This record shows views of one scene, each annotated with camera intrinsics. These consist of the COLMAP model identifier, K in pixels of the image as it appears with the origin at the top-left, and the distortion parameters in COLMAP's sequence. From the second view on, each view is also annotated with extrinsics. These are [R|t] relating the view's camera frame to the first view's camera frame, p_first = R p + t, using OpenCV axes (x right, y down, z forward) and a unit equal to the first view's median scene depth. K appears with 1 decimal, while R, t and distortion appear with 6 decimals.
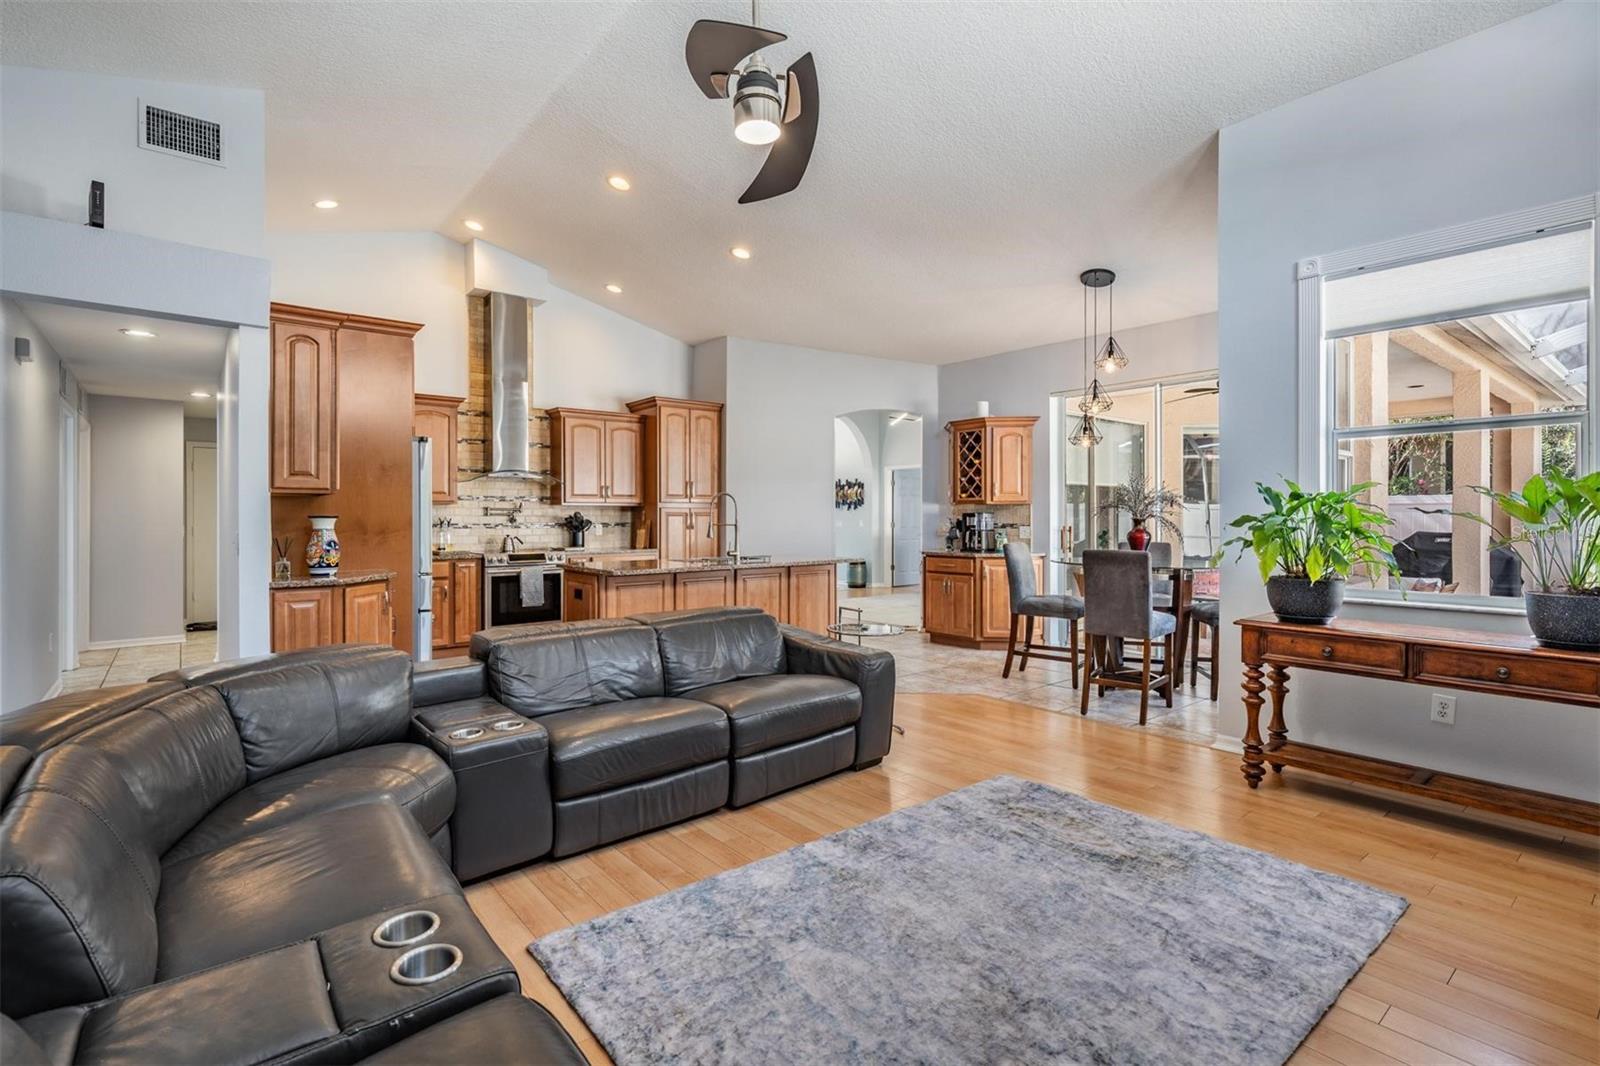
lens RADIAL K [[734.1, 0, 793.8], [0, 734.1, 523.1], [0, 0, 1]] dist [-0.001234, -0.000114]
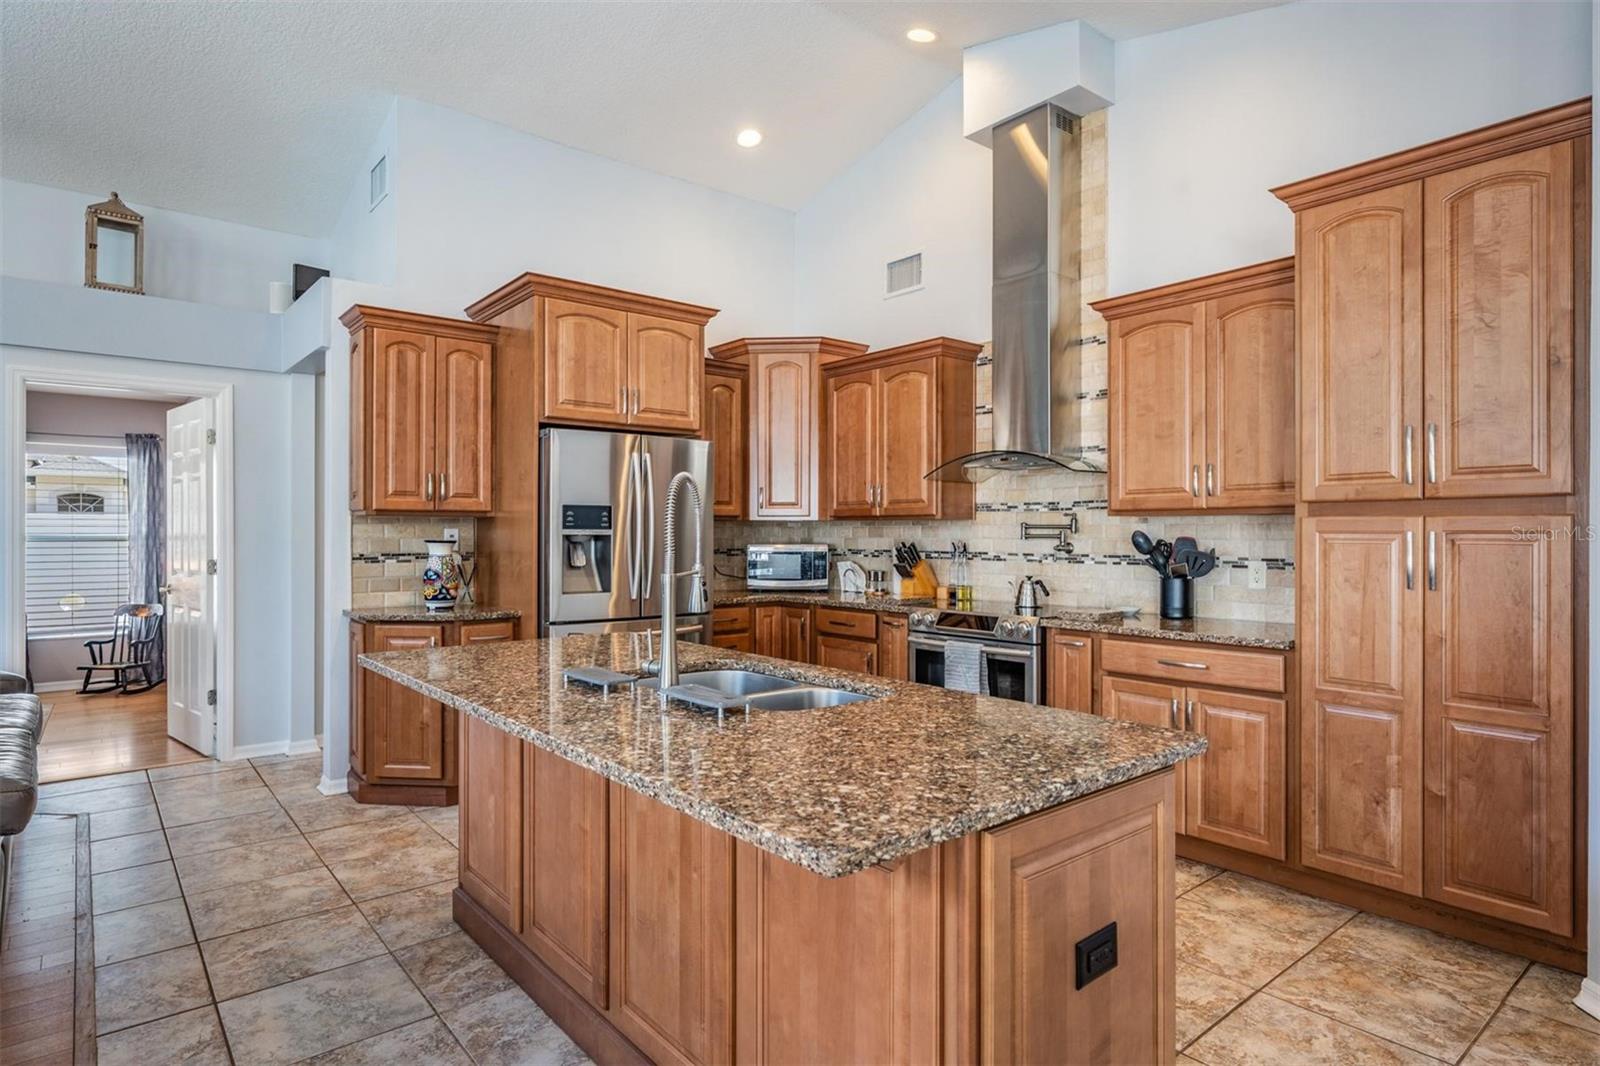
lens RADIAL K [[865.5, 0, 800.0], [0, 865.5, 533.0], [0, 0, 1]] dist [0.003409, -0.000030]
pose [[0.007401, 0.000049, -0.999973, 0.223946], [-0.009019, 0.999959, -0.000018, -0.012889], [0.999932, 0.009019, 0.007401, 0.829495]]
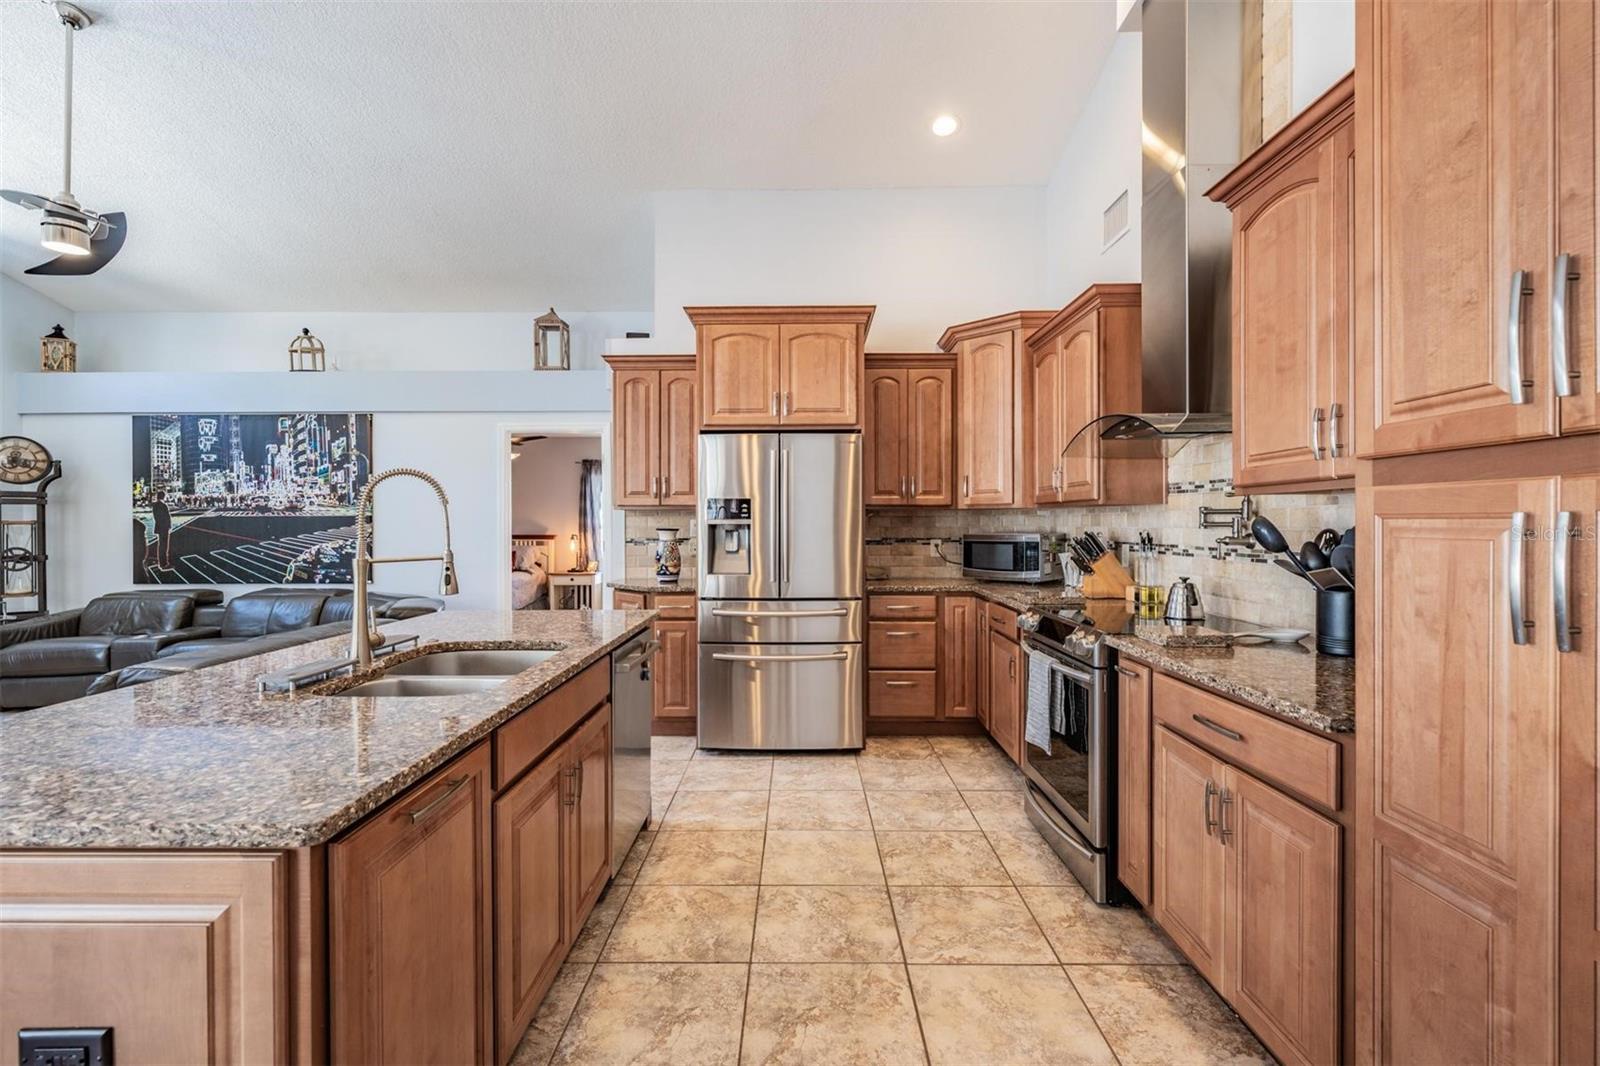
lens RADIAL K [[718.6, 0, 795.7], [0, 718.6, 526.5], [0, 0, 1]] dist [0.000769, -0.000347]
pose [[-0.641919, 0.005375, -0.766754, 0.039579], [-0.003561, 0.999944, 0.009992, -0.014160], [0.766765, 0.009144, -0.641863, 1.083952]]
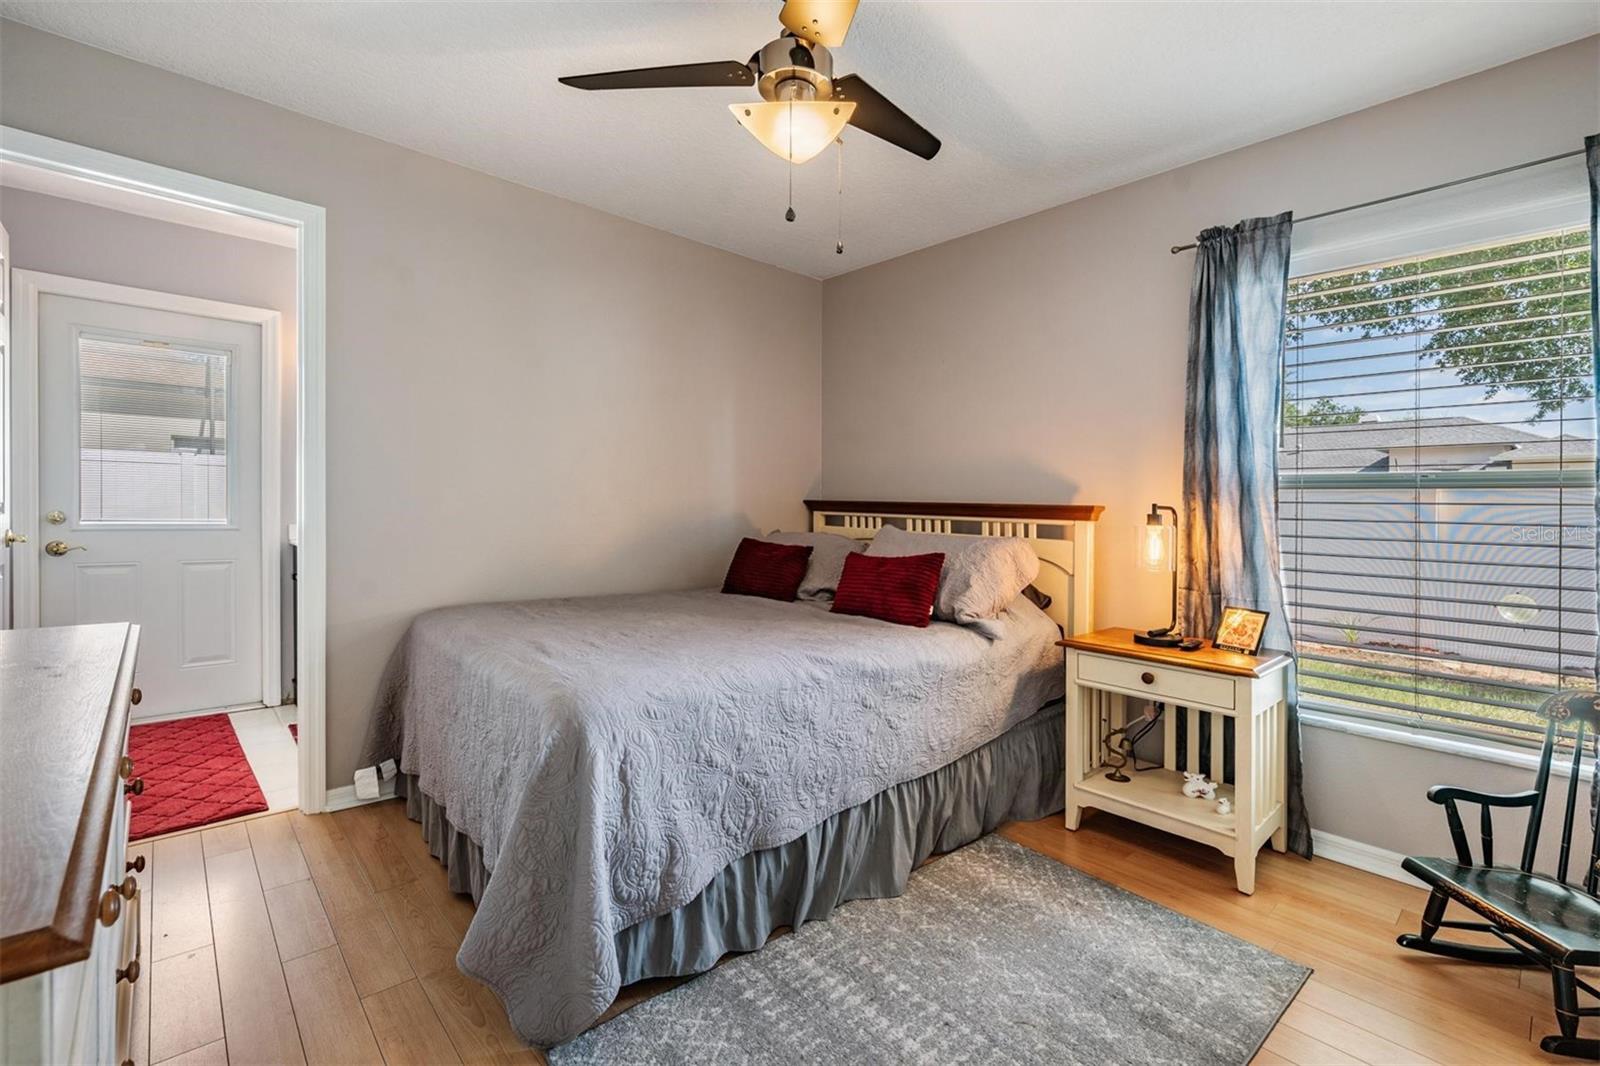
lens RADIAL K [[701.6, 0, 775.6], [0, 701.6, 492.6], [0, 0, 1]] dist [-0.001577, -0.000289]
pose [[-0.999262, -0.017065, -0.034399, -0.484522], [-0.016817, 0.999830, -0.007495, 0.013626], [0.034521, -0.006911, -0.999380, 0.299901]]
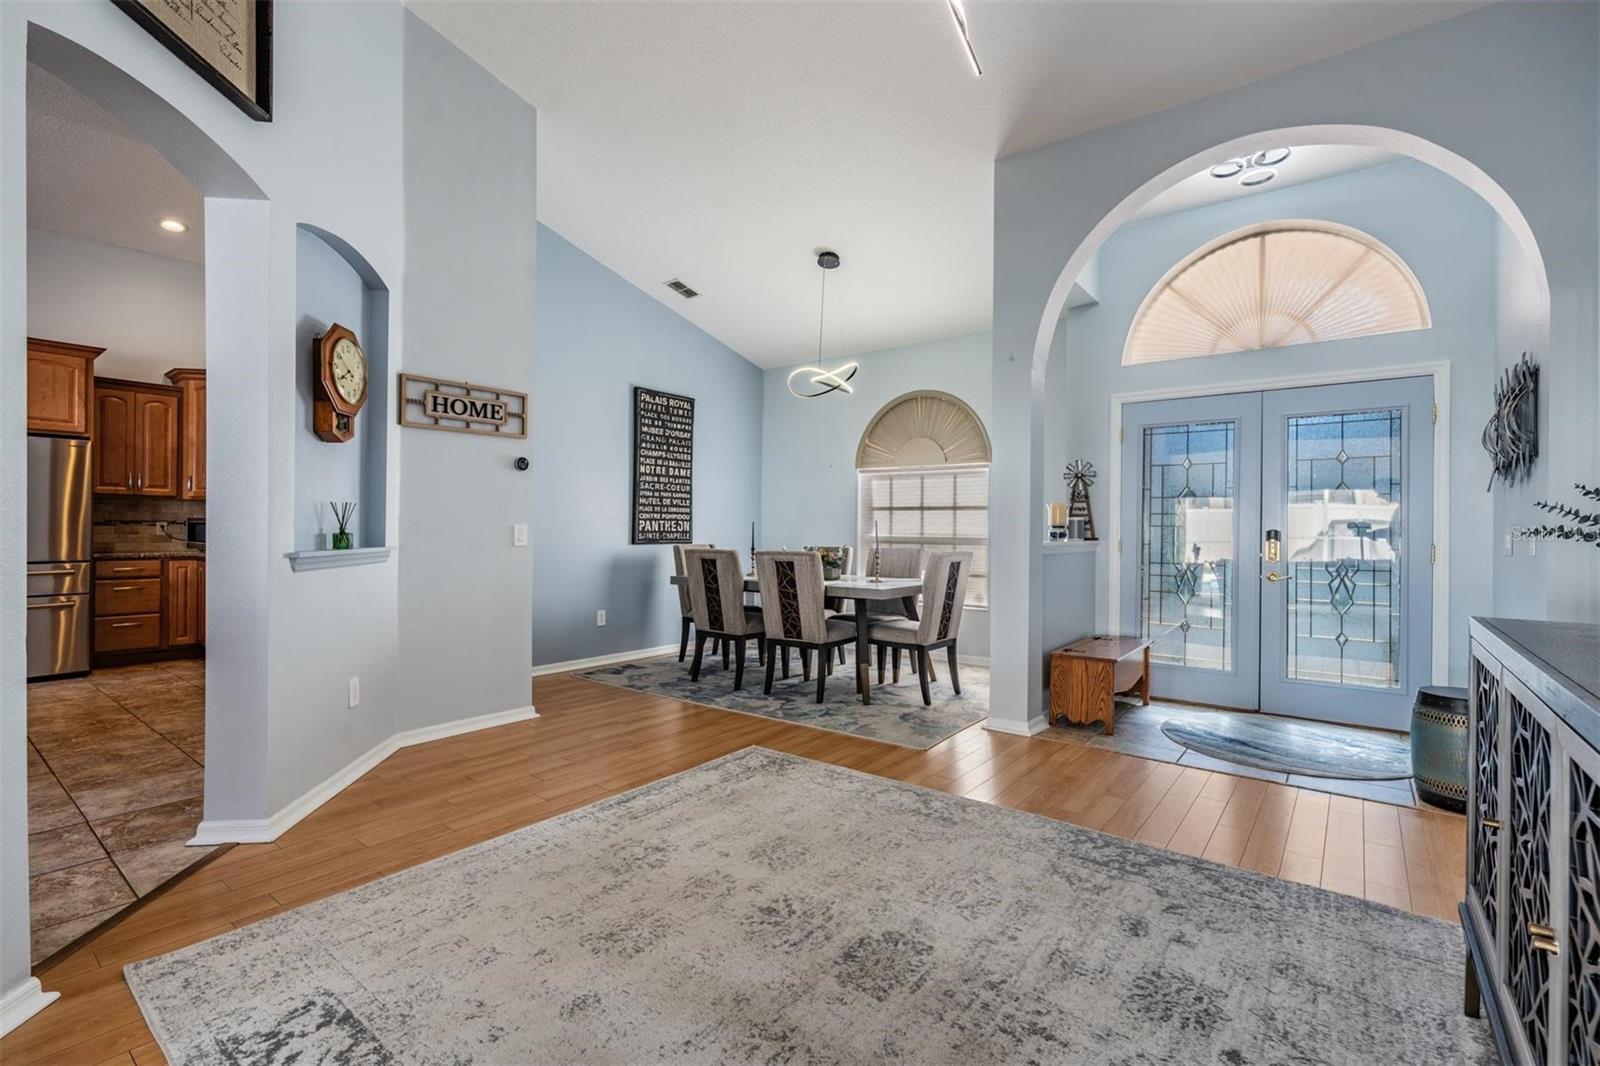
lens RADIAL K [[718.6, 0, 795.7], [0, 718.6, 526.5], [0, 0, 1]] dist [0.000769, -0.000347]
pose [[0.217891, -0.000242, -0.975973, 0.481312], [-0.015326, 0.999876, -0.003670, 0.001171], [0.975853, 0.015758, 0.217861, 1.326412]]
